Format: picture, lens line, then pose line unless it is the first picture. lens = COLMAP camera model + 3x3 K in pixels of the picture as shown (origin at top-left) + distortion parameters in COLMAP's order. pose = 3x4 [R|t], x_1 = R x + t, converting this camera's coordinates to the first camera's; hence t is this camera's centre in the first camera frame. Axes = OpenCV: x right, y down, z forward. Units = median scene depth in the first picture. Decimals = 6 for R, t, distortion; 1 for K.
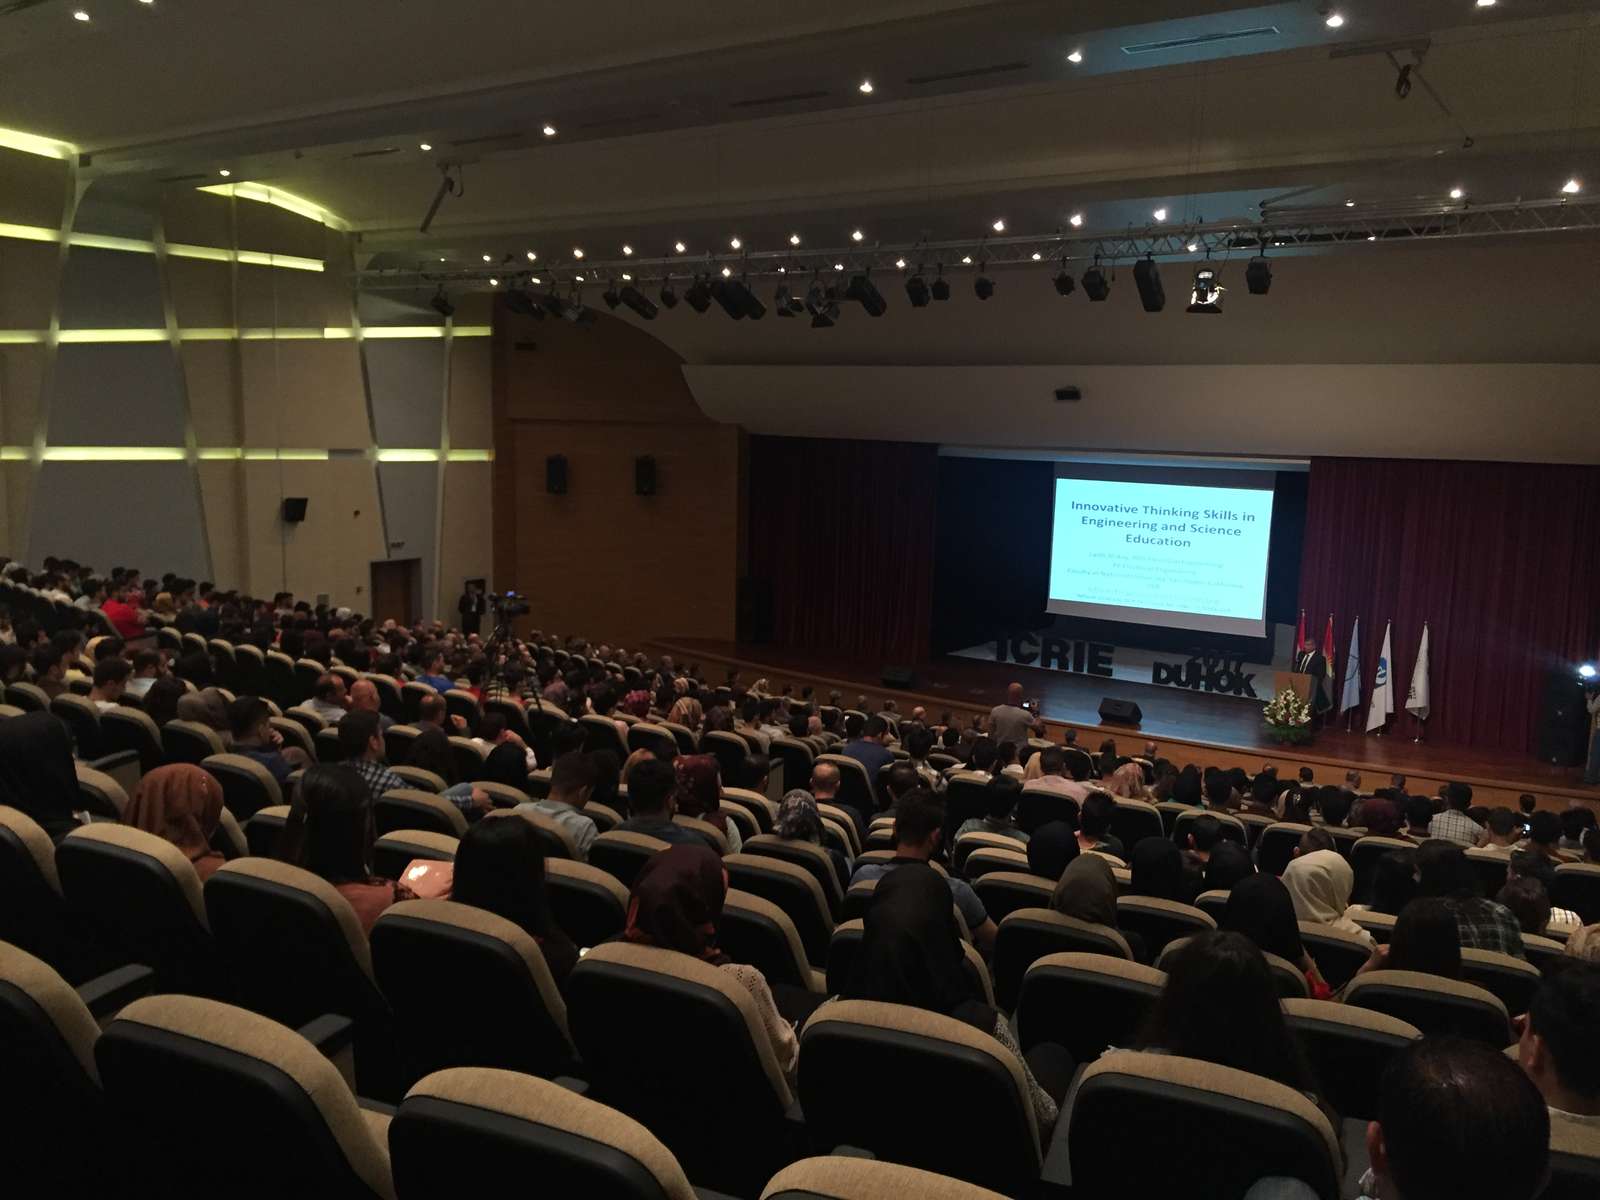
lens RADIAL K [[1357.0, 0, 800.0], [0, 1357.0, 600.0], [0, 0, 1]] dist [0.070702, -0.110559]
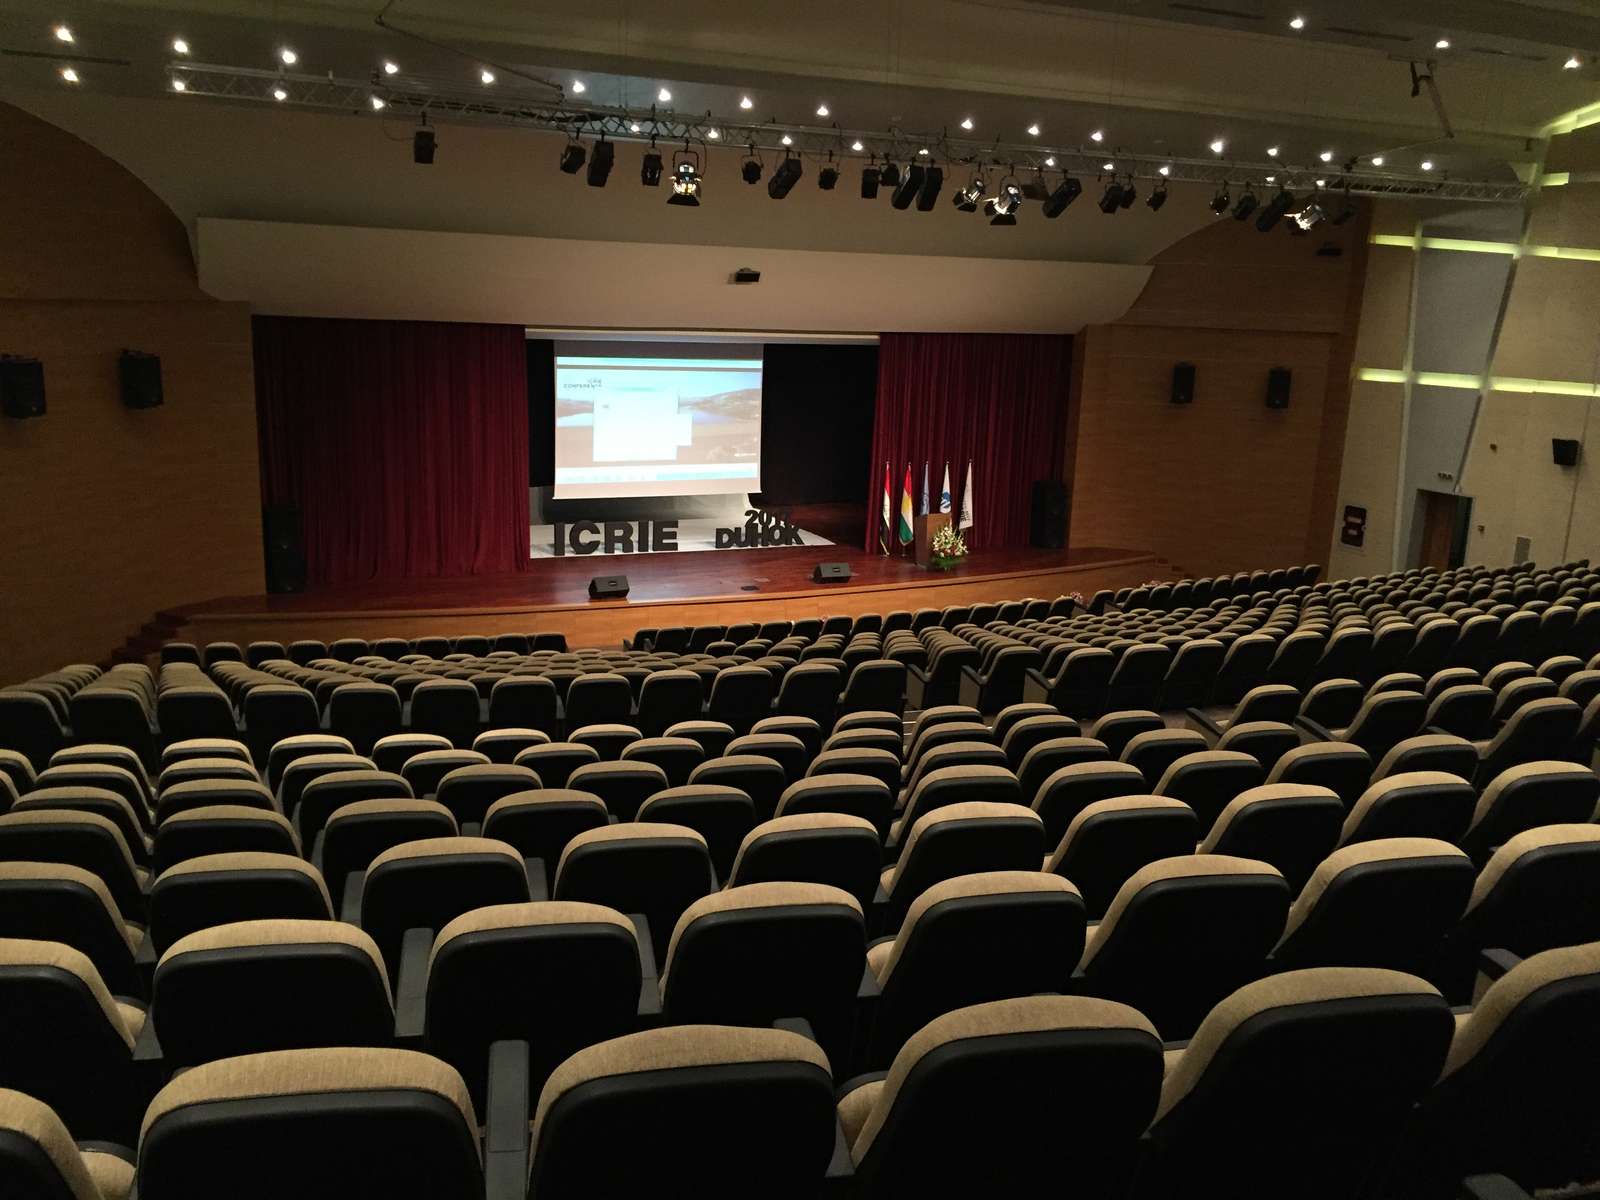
lens RADIAL K [[1357.0, 0, 800.0], [0, 1357.0, 600.0], [0, 0, 1]] dist [0.070702, -0.110559]
pose [[0.494943, -0.197550, 0.846171, -0.605271], [0.101258, 0.980291, 0.169634, -0.072320], [-0.863005, 0.001722, 0.505192, 0.394748]]
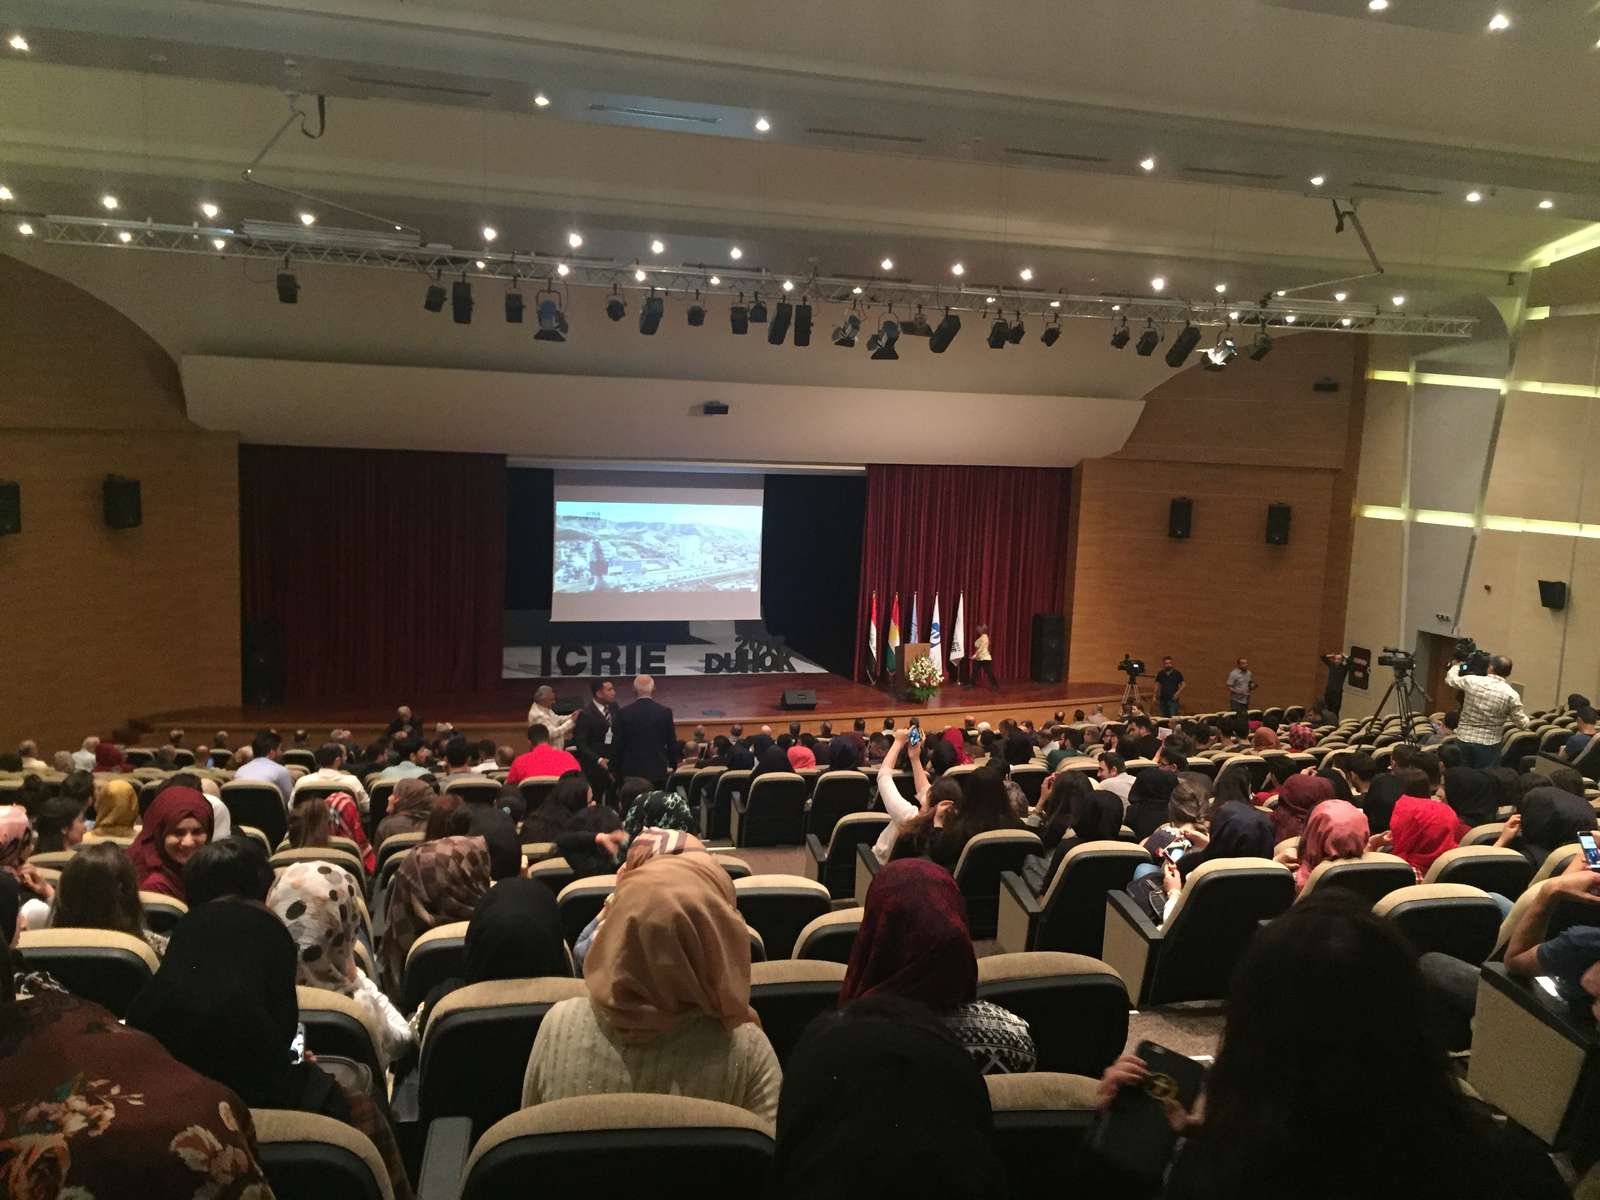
lens RADIAL K [[1357.0, 0, 800.0], [0, 1357.0, 600.0], [0, 0, 1]] dist [0.070702, -0.110559]
pose [[0.594552, -0.104830, 0.797194, -0.537918], [0.090225, 0.993901, 0.063406, -0.057420], [-0.798979, 0.034229, 0.600384, 0.283184]]
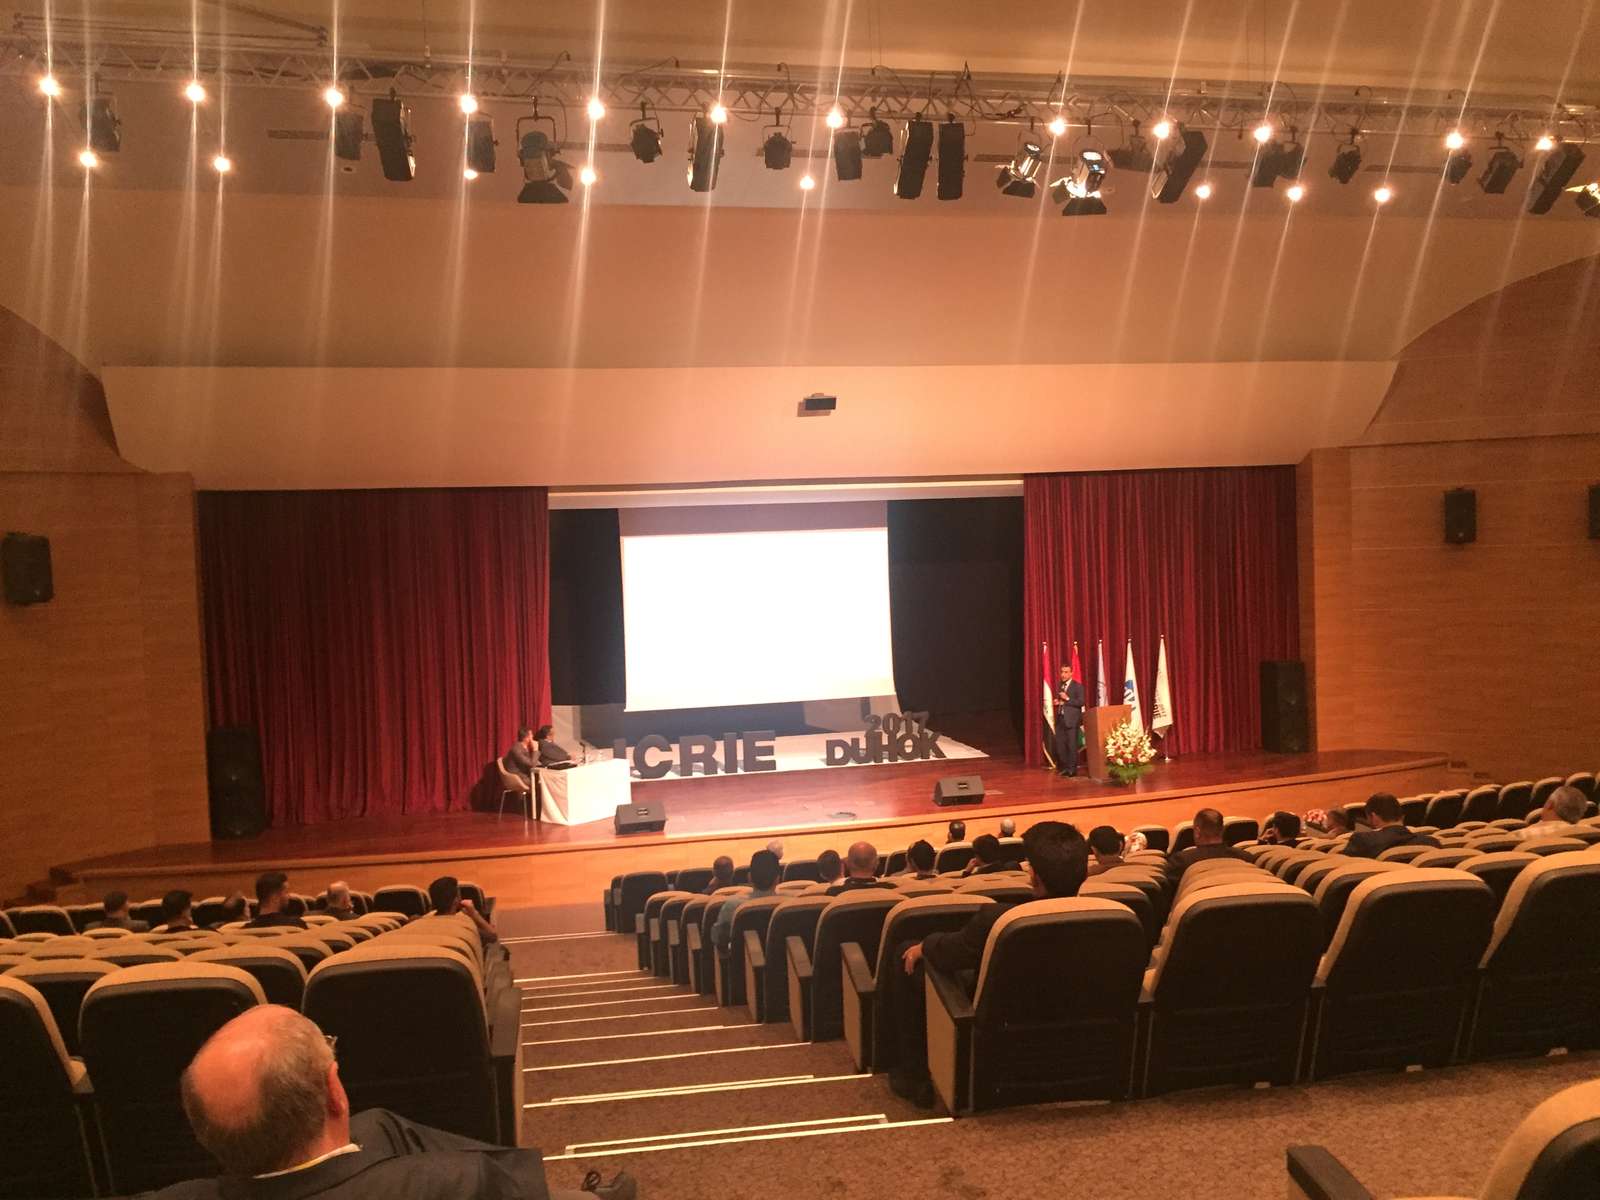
lens RADIAL K [[1367.4, 0, 800.0], [0, 1367.4, 600.0], [0, 0, 1]] dist [0.087182, -0.112897]
pose [[0.652659, -0.079474, 0.753472, -0.360847], [0.157176, 0.987051, -0.032036, -0.014476], [-0.741169, 0.139336, 0.656699, 0.442965]]
